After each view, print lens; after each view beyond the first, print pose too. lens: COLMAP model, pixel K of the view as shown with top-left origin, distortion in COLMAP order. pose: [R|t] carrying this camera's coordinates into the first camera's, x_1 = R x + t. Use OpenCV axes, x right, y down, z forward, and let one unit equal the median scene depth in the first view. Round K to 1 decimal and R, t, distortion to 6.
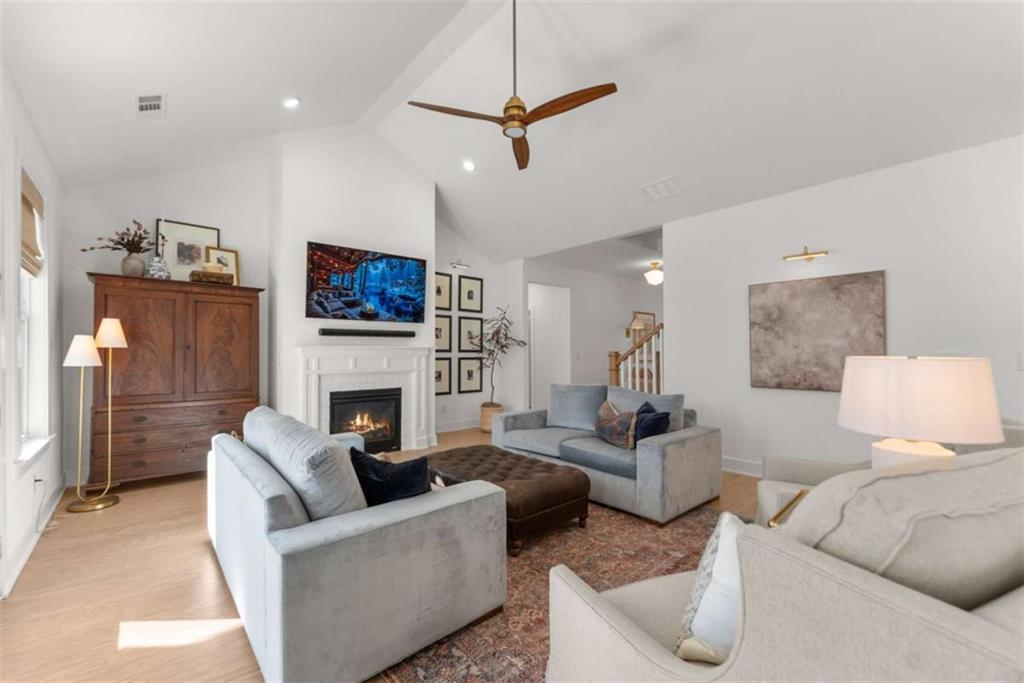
lens RADIAL K [[418.9, 0, 488.1], [0, 418.9, 345.2], [0, 0, 1]] dist [-0.000225, -0.000058]
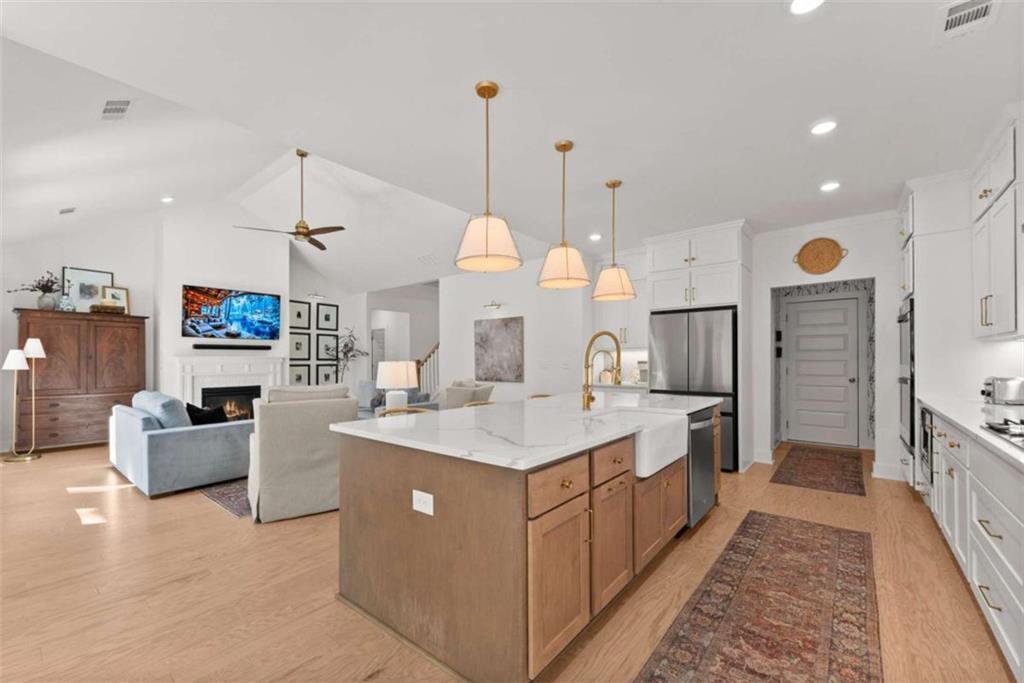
lens RADIAL K [[418.9, 0, 498.2], [0, 418.9, 356.3], [0, 0, 1]] dist [-0.000225, -0.000058]
pose [[0.982908, 0.000284, 0.184096, 0.396848], [-0.001589, 0.999975, 0.006939, -0.010505], [-0.184090, -0.007112, 0.982884, -0.666091]]
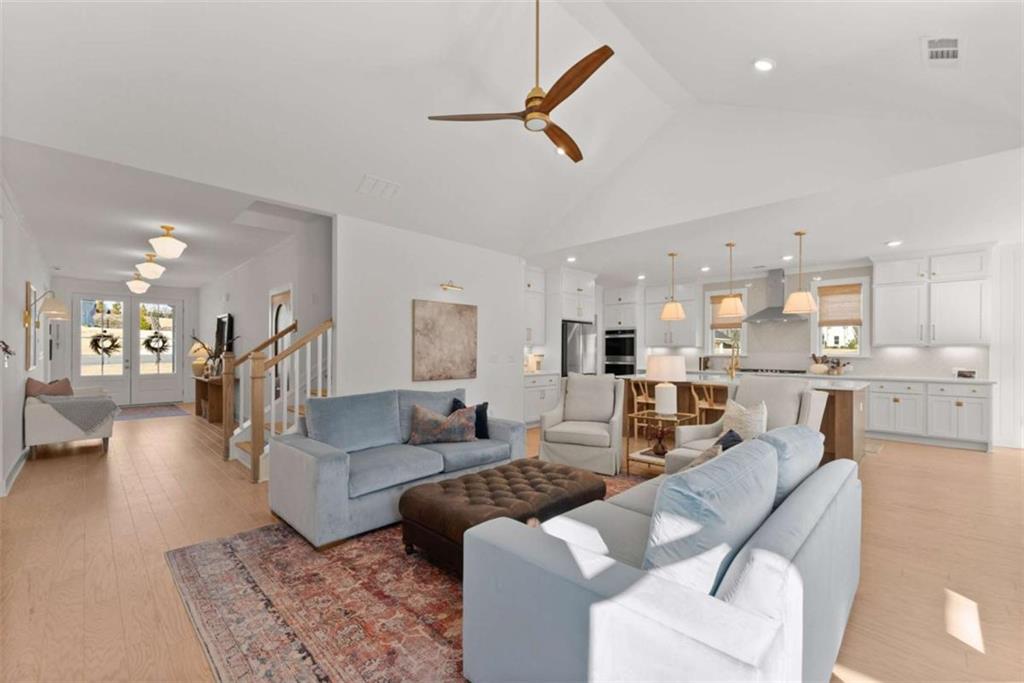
lens RADIAL K [[418.9, 0, 517.4], [0, 418.9, 349.0], [0, 0, 1]] dist [-0.000225, -0.000058]
pose [[-0.099573, 0.003655, 0.995024, -0.618906], [-0.019643, 0.999791, -0.005638, 0.004095], [-0.994836, -0.020107, -0.099480, 0.802412]]
